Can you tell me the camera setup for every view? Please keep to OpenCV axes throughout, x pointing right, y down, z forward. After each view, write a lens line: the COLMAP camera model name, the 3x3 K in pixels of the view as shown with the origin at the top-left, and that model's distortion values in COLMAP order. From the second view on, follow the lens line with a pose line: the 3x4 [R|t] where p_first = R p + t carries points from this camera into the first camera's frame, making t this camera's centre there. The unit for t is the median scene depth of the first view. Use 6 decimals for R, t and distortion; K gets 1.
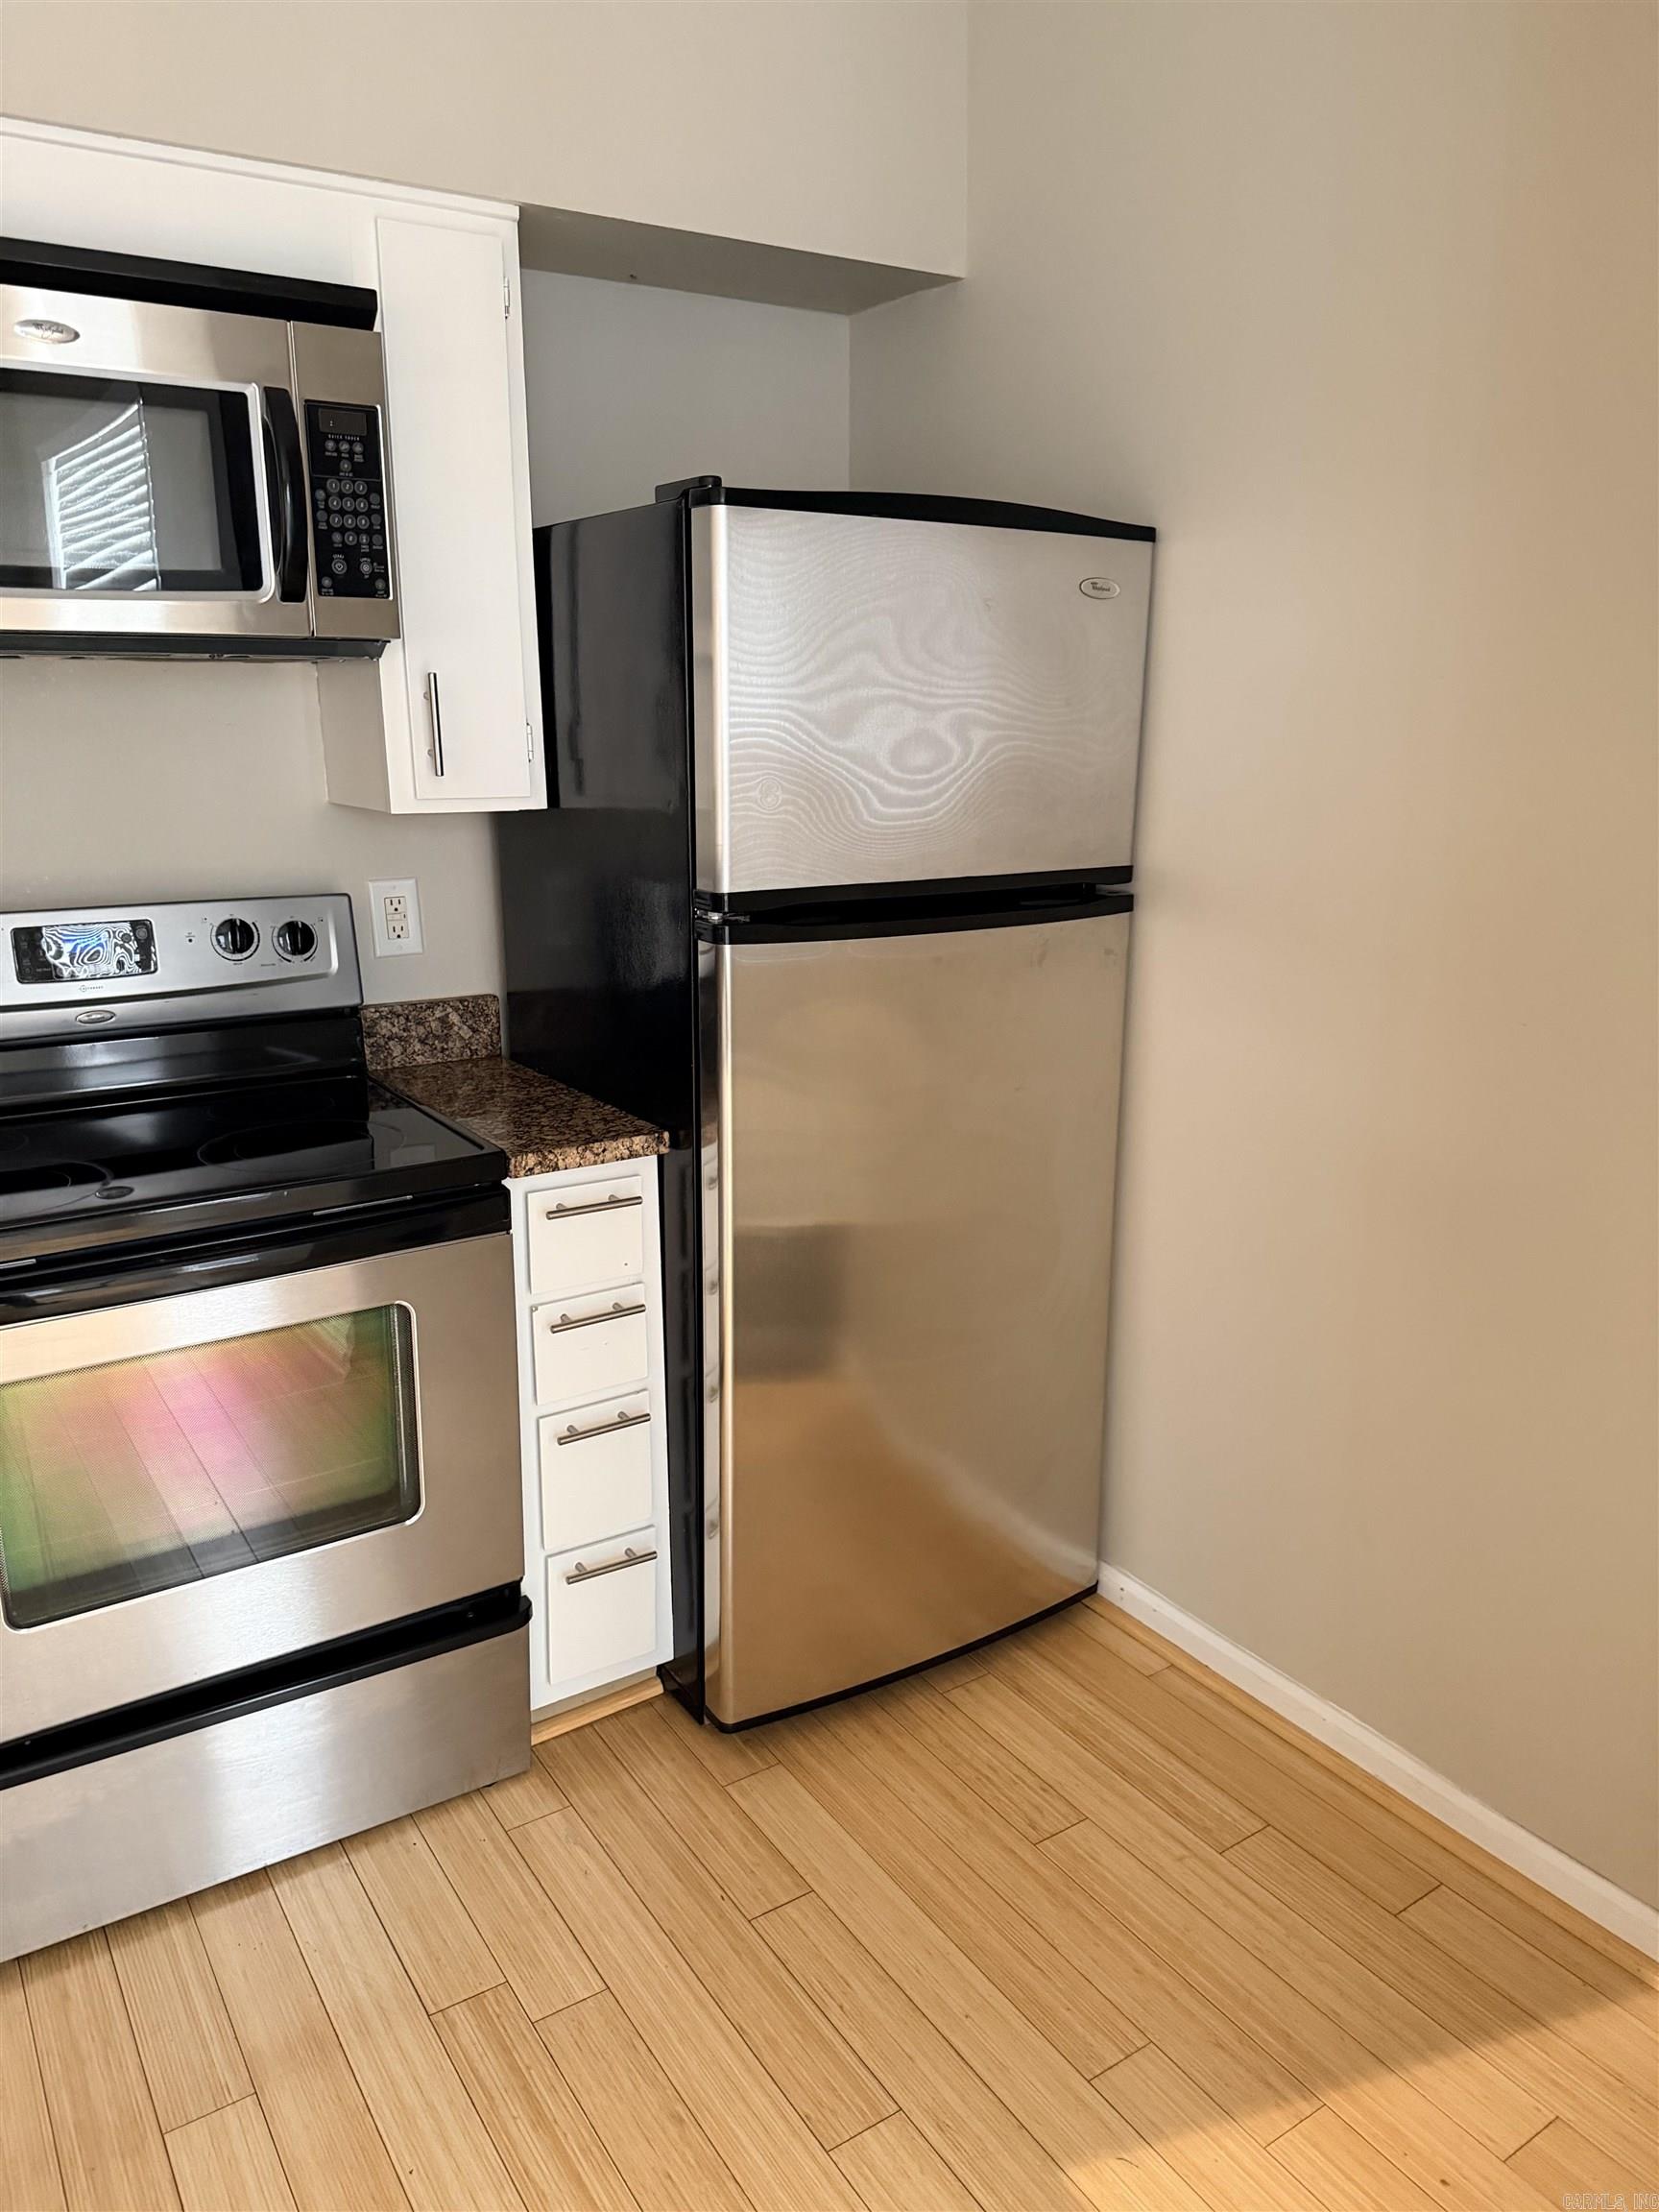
lens RADIAL K [[1578.1, 0, 831.8], [0, 1578.1, 1121.5], [0, 0, 1]] dist [0.056591, -0.072135]
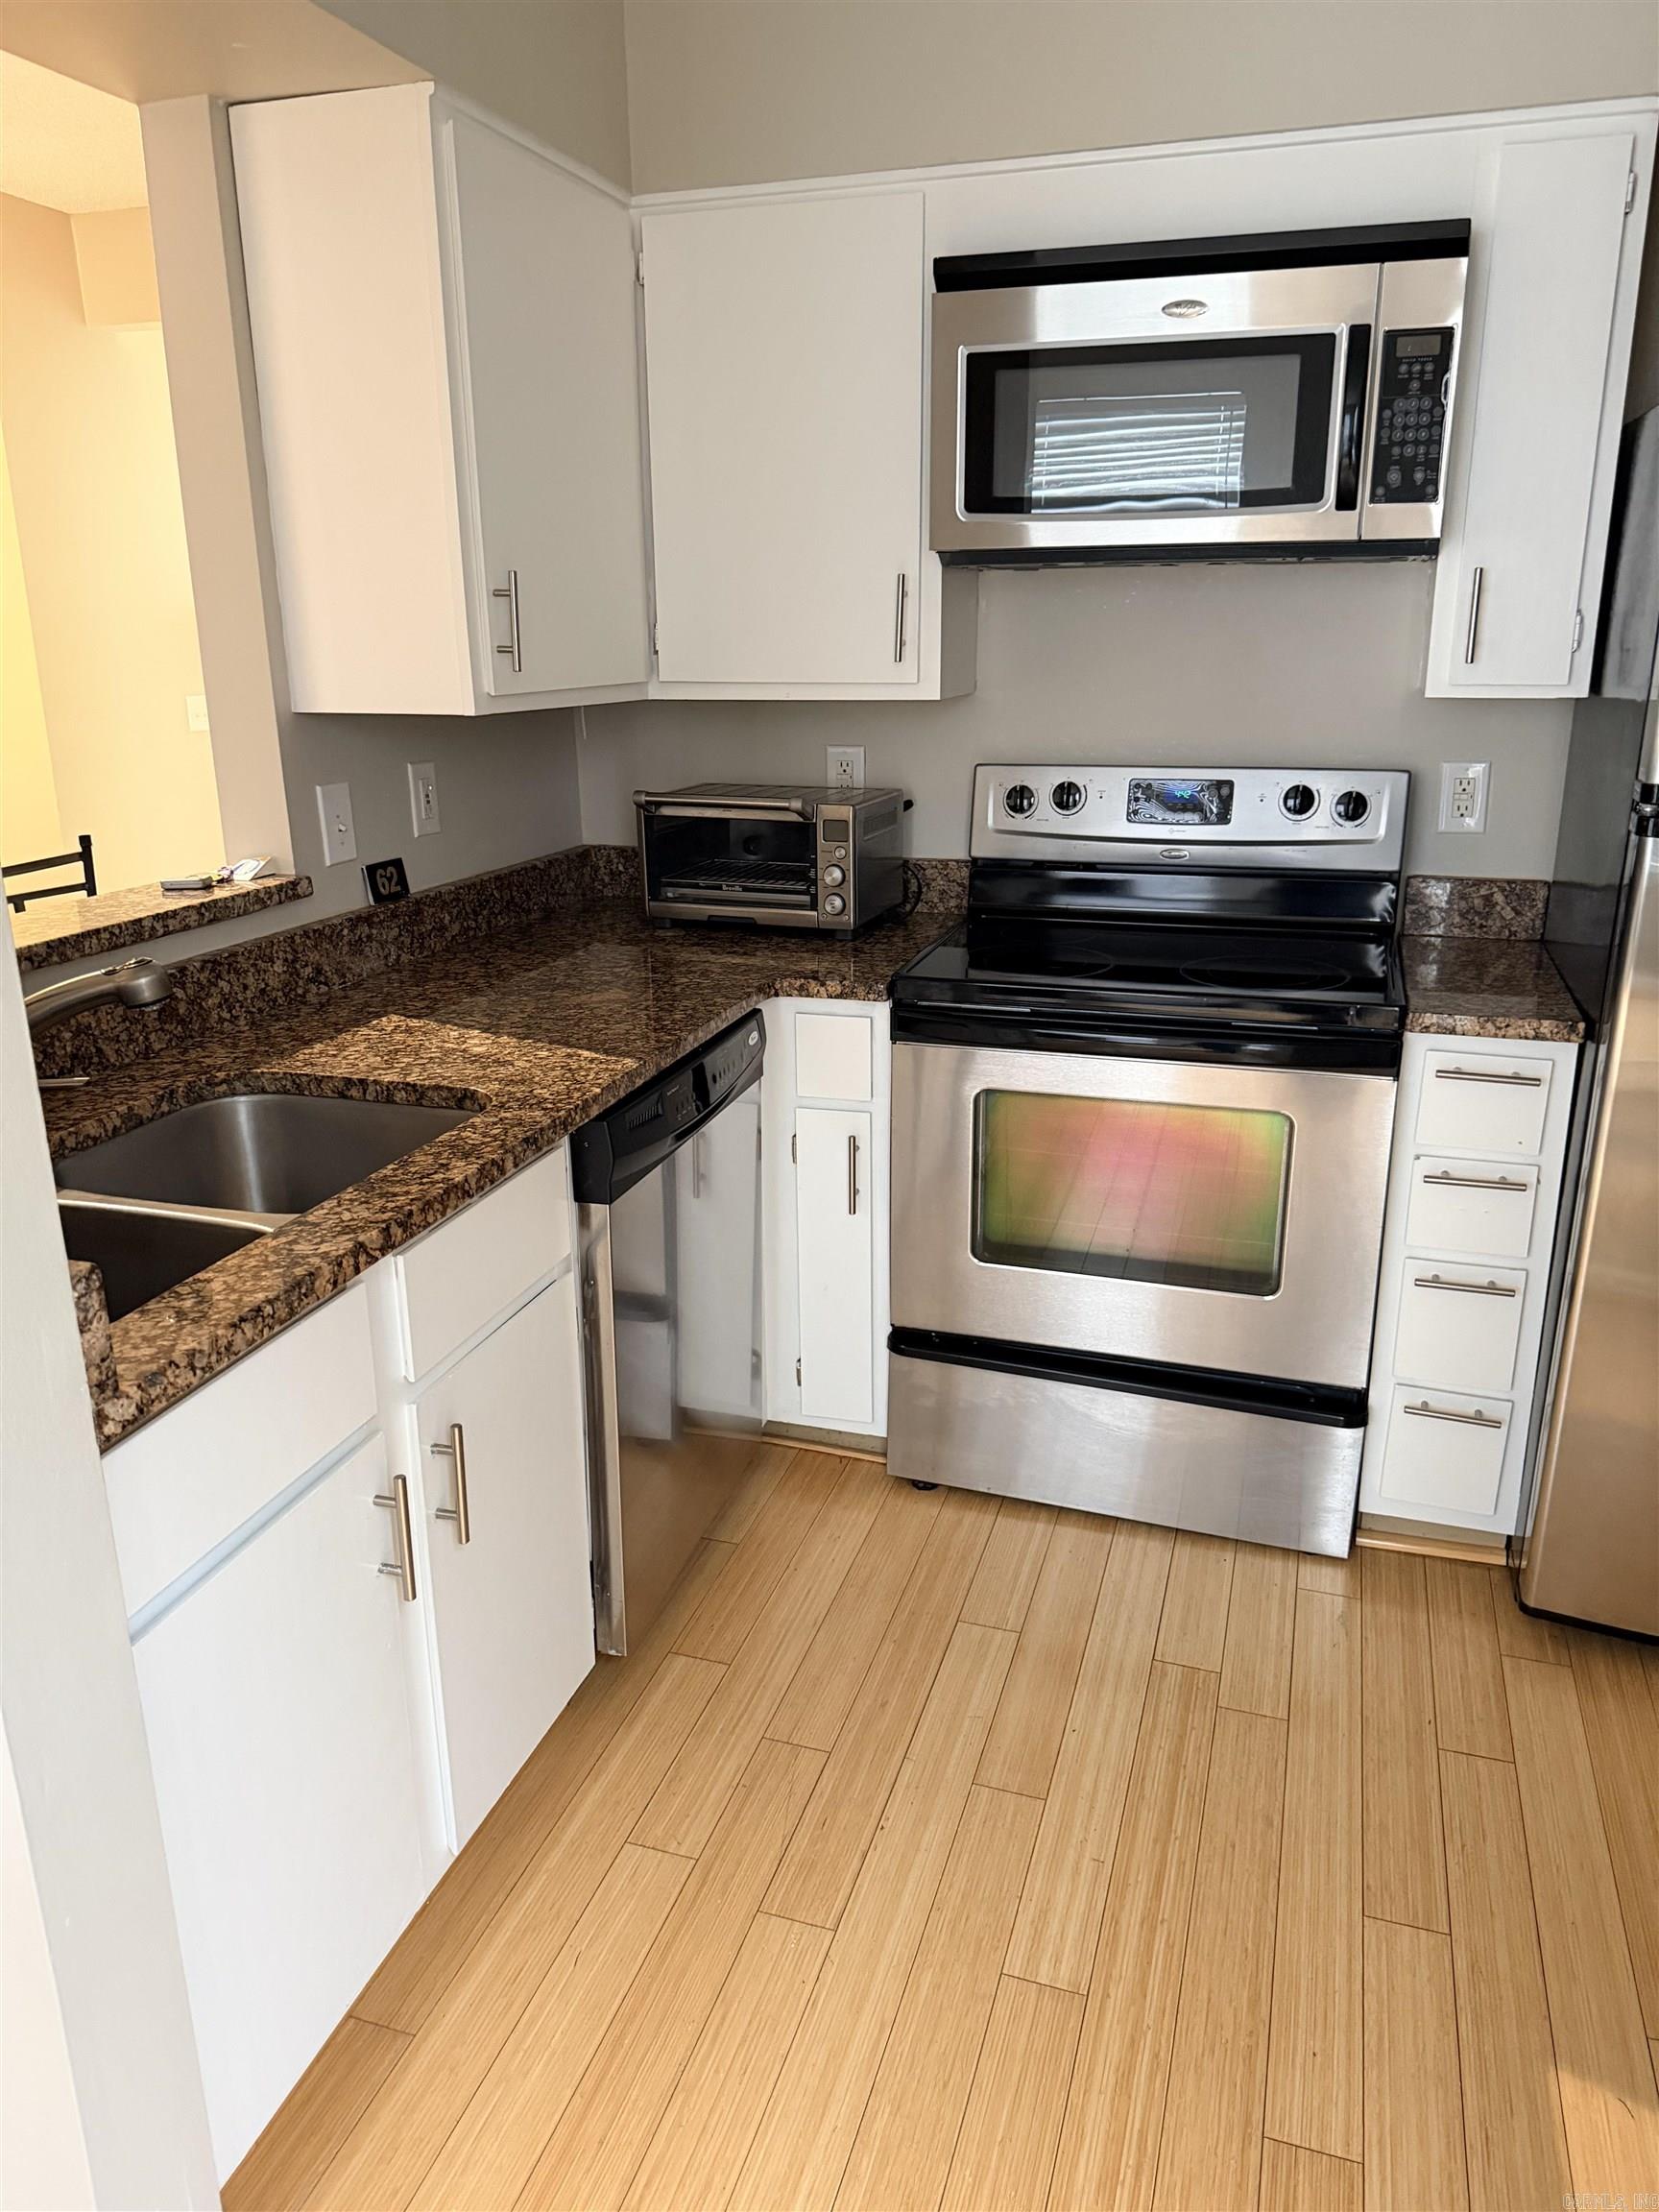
lens RADIAL K [[1578.1, 0, 831.8], [0, 1578.1, 1121.5], [0, 0, 1]] dist [0.056591, -0.072135]
pose [[0.625965, 0.233759, -0.743992, 0.384732], [-0.188298, 0.971096, 0.146687, 0.009716], [0.756777, 0.048271, 0.651888, -0.030243]]
